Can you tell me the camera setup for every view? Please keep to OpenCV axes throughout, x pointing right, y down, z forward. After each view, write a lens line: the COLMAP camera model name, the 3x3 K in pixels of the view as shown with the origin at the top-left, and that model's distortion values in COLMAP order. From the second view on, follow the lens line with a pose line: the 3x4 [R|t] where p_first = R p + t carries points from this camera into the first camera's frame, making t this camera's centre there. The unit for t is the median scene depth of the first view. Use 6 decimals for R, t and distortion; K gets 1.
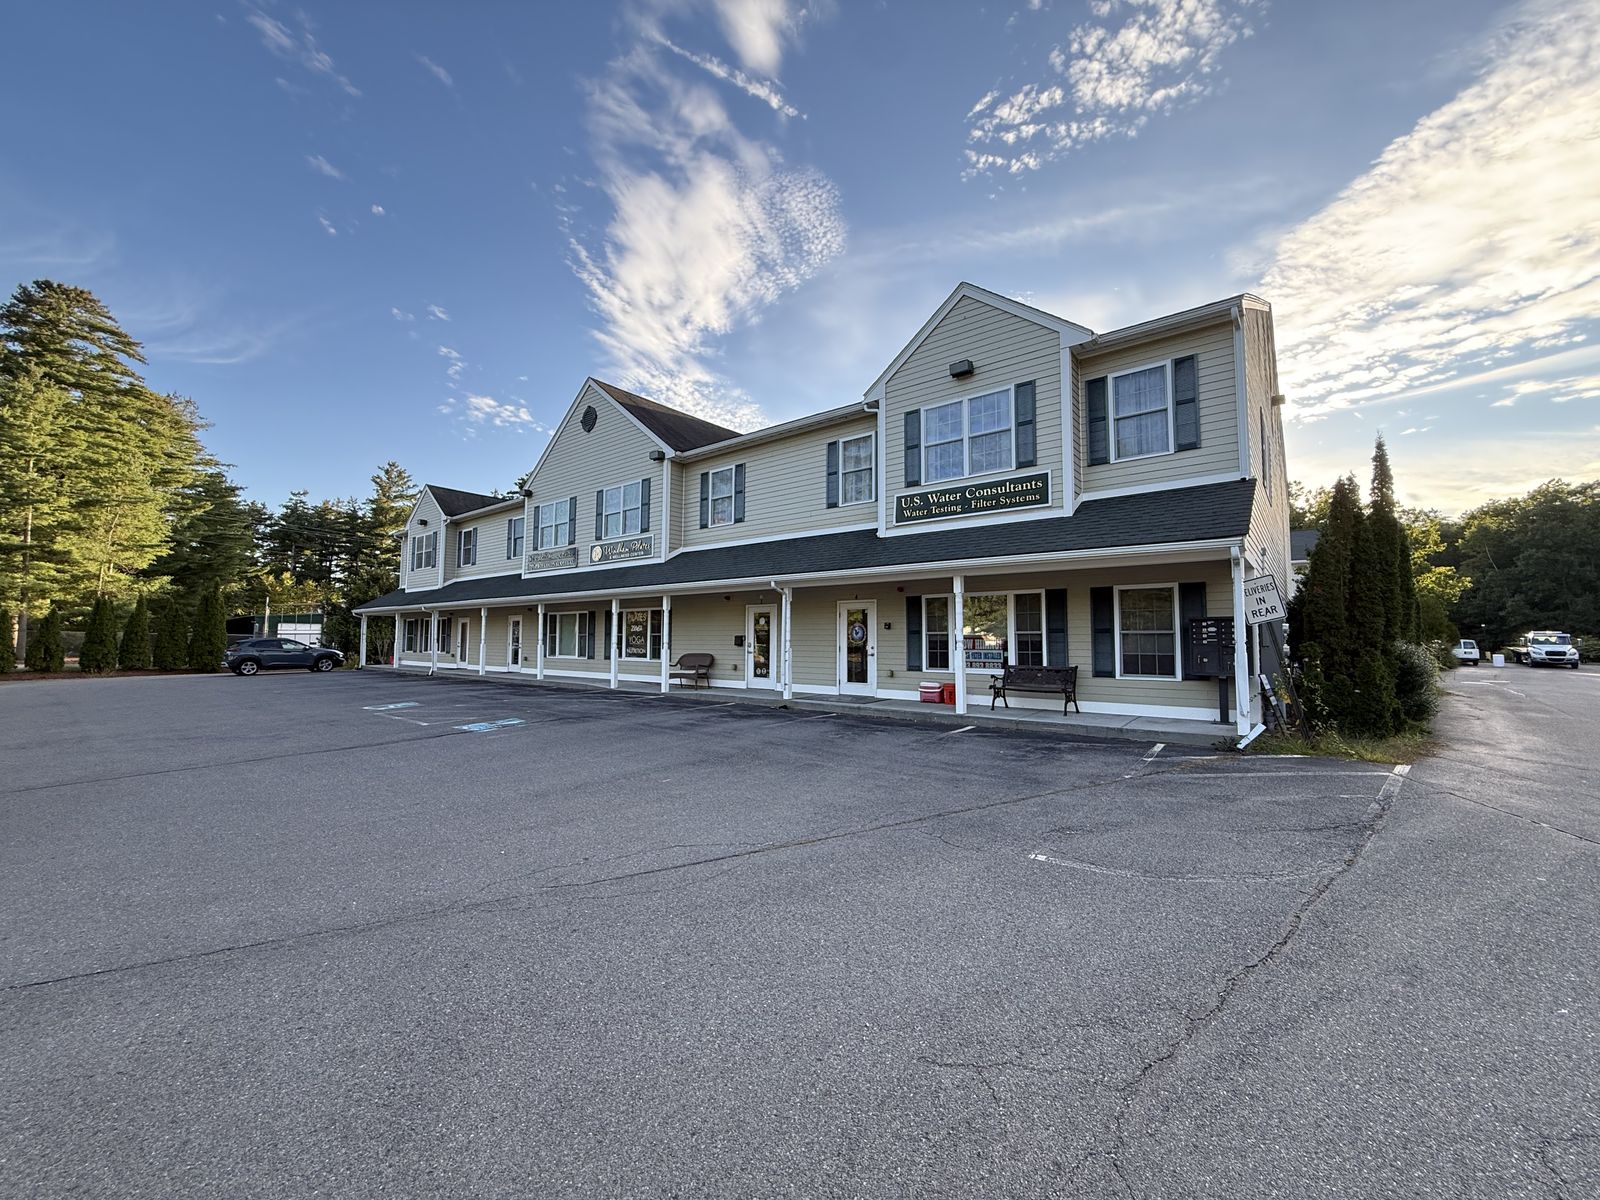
lens RADIAL K [[639.8, 0, 800.0], [0, 639.8, 600.0], [0, 0, 1]] dist [0.000282, -0.000108]
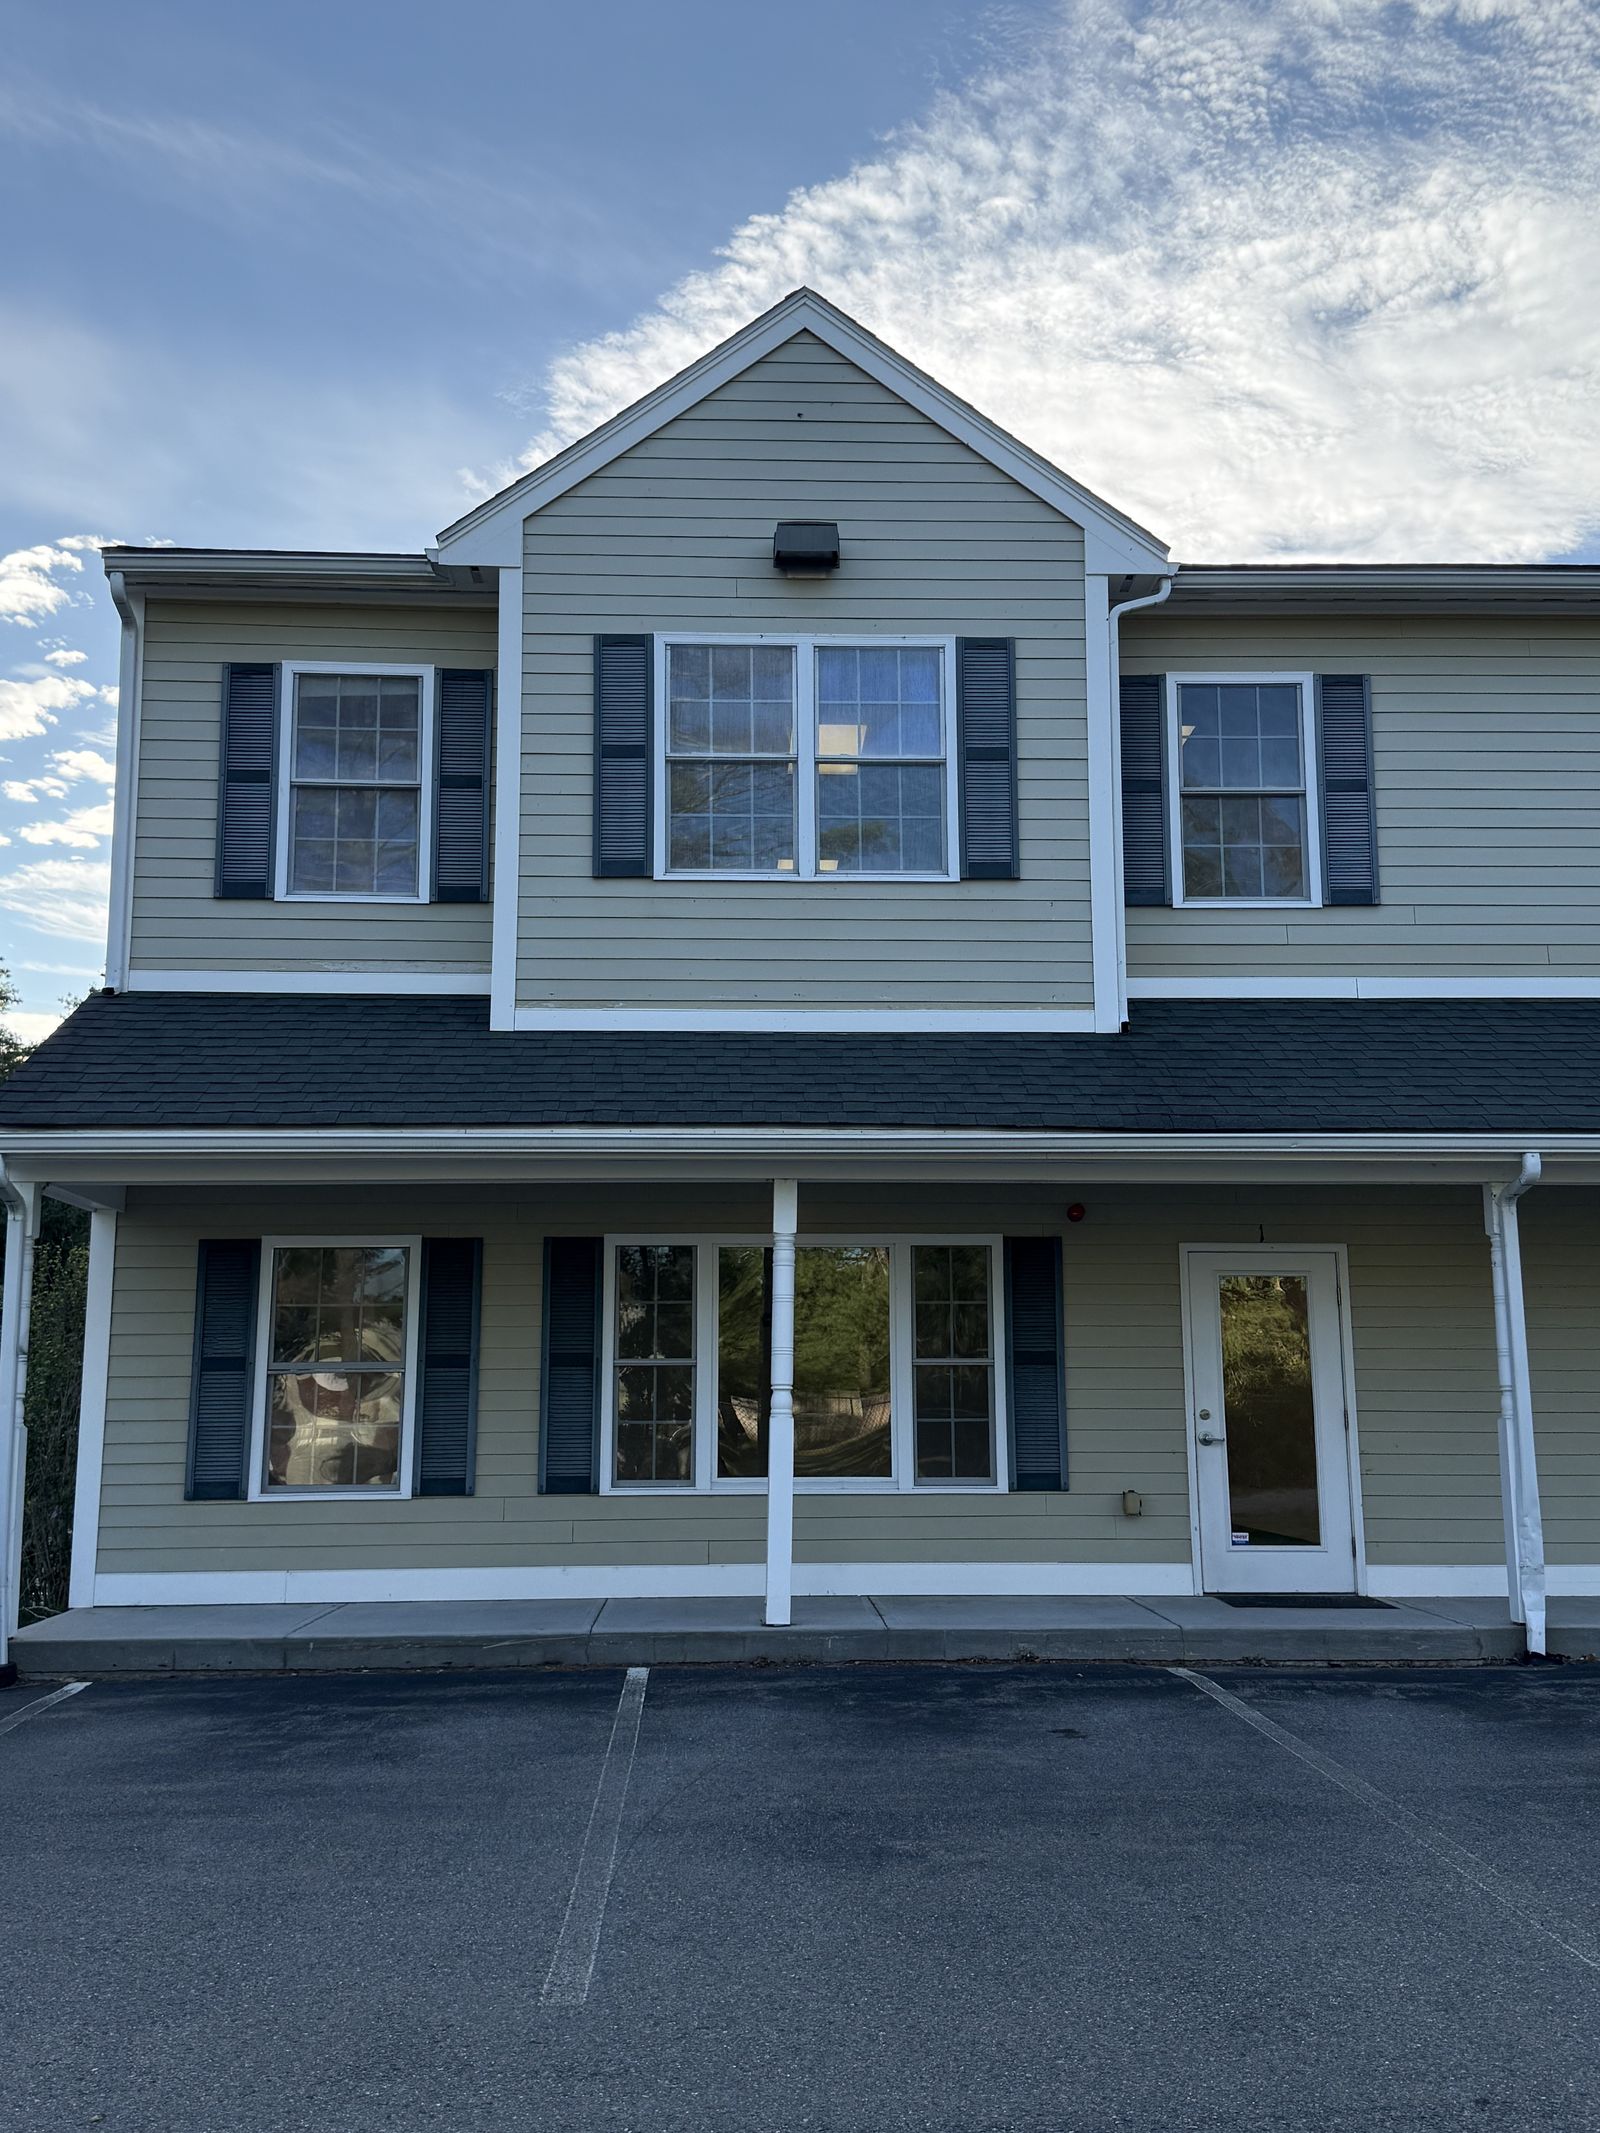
lens RADIAL K [[1879.8, 0, 799.4], [0, 1879.8, 1084.0], [0, 0, 1]] dist [0.151151, 0.000240]
pose [[0.751057, 0.100400, 0.652559, -0.402307], [-0.036950, 0.993213, -0.110285, 0.019965], [-0.659203, 0.058718, 0.749669, 0.326856]]
